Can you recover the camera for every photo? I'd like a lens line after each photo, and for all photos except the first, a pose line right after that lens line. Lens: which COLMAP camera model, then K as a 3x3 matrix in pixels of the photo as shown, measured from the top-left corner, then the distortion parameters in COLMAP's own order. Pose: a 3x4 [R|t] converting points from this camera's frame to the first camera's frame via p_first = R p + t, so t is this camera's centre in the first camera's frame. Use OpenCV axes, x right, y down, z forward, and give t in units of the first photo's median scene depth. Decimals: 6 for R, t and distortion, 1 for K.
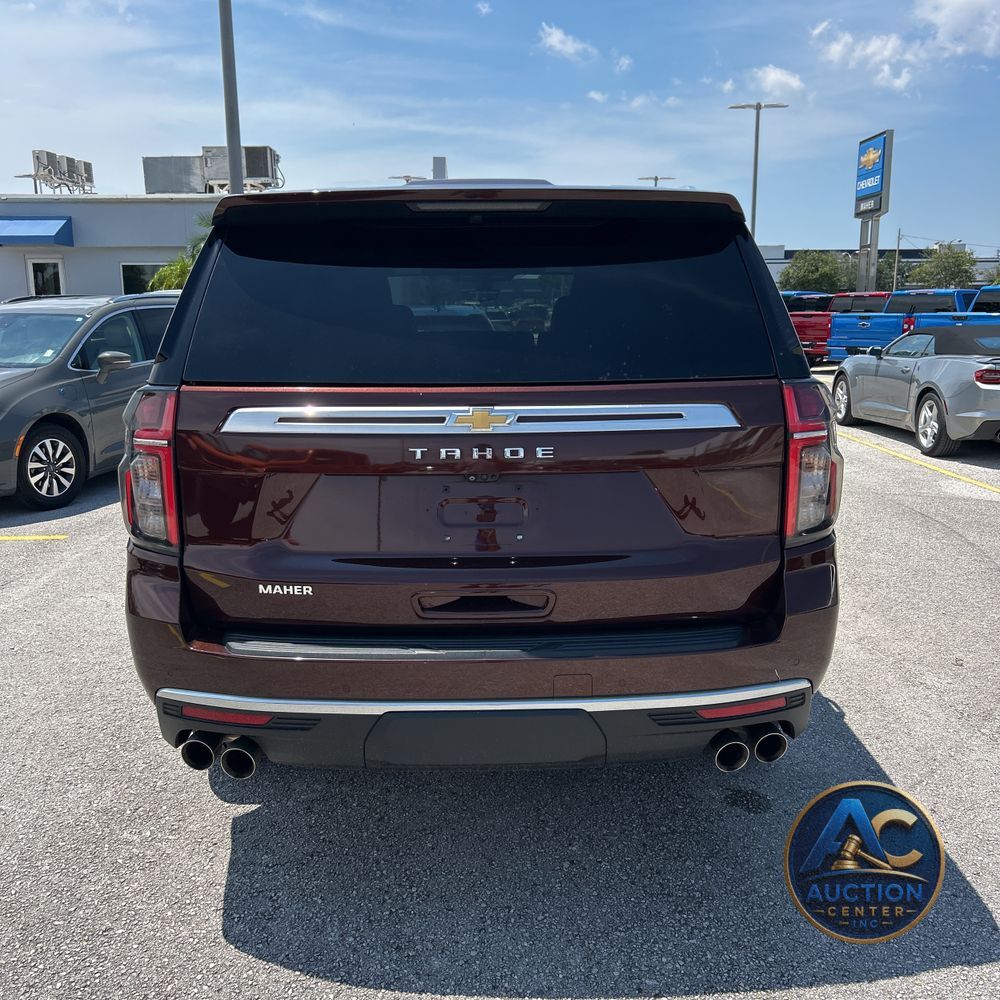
lens RADIAL K [[1023.7, 0, 500.0], [0, 1023.7, 500.0], [0, 0, 1]] dist [0.021201, 0.007099]
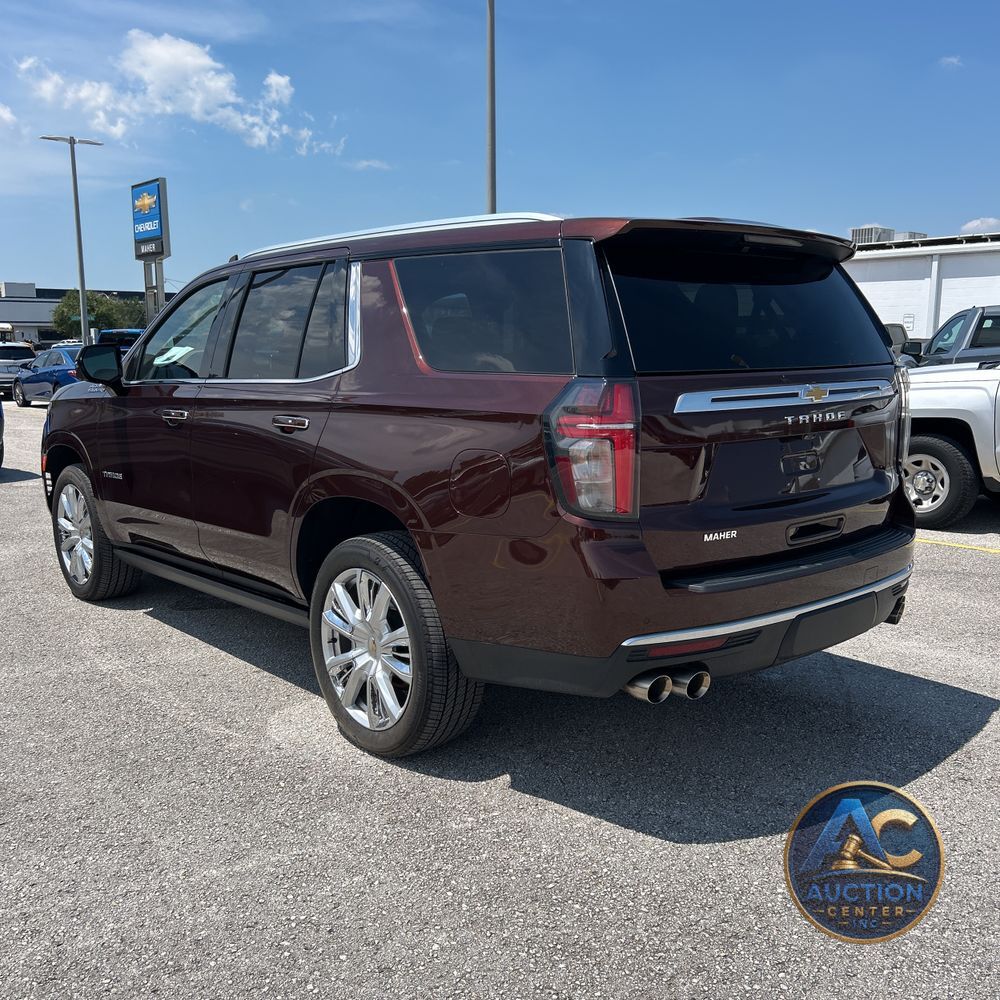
lens RADIAL K [[1030.9, 0, 500.0], [0, 1030.9, 500.0], [0, 0, 1]] dist [0.023705, -0.032495]
pose [[0.753139, -0.094668, 0.651014, -0.113878], [0.121432, 0.992592, 0.003857, 0.000635], [-0.646557, 0.076149, 0.759056, 0.020103]]
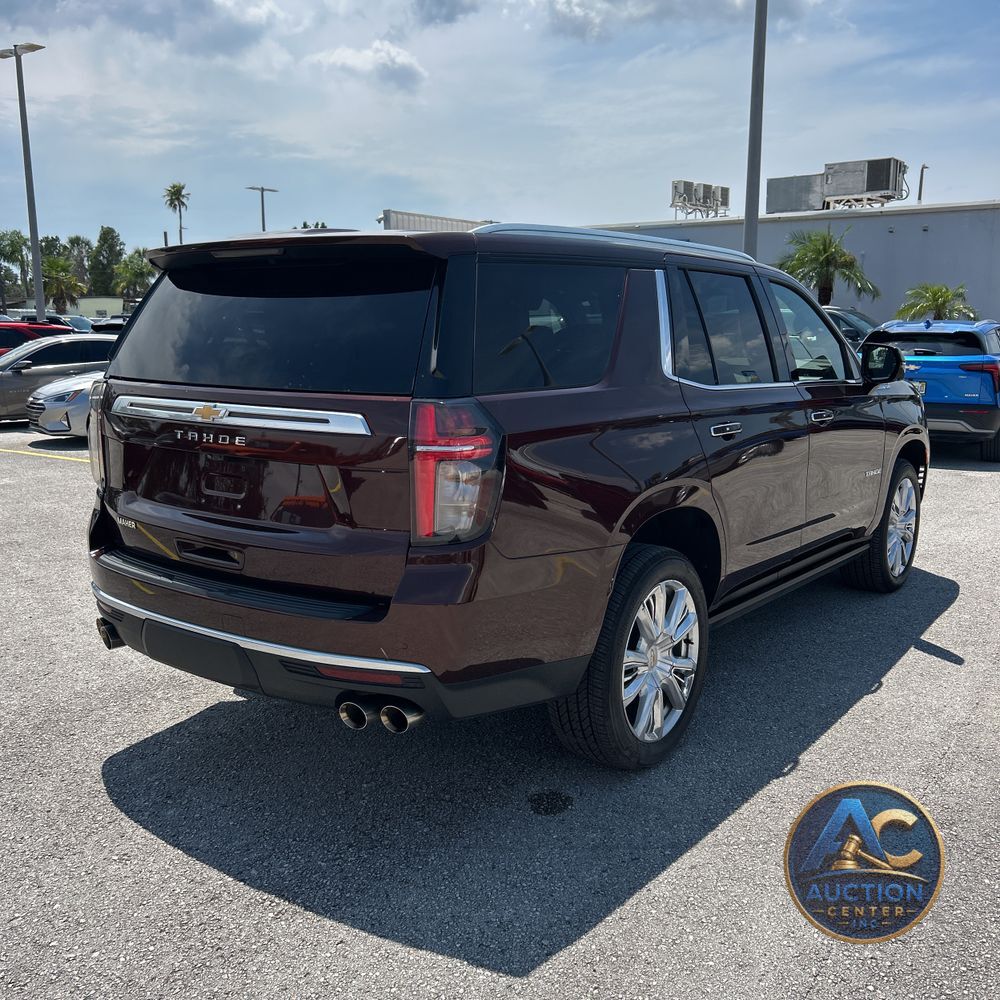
lens RADIAL K [[1030.9, 0, 500.0], [0, 1030.9, 500.0], [0, 0, 1]] dist [0.023705, -0.032495]
pose [[0.792093, 0.114617, -0.599543, 0.099050], [-0.123302, 0.992009, 0.026745, -0.004353], [0.597817, 0.052740, 0.799896, 0.014139]]
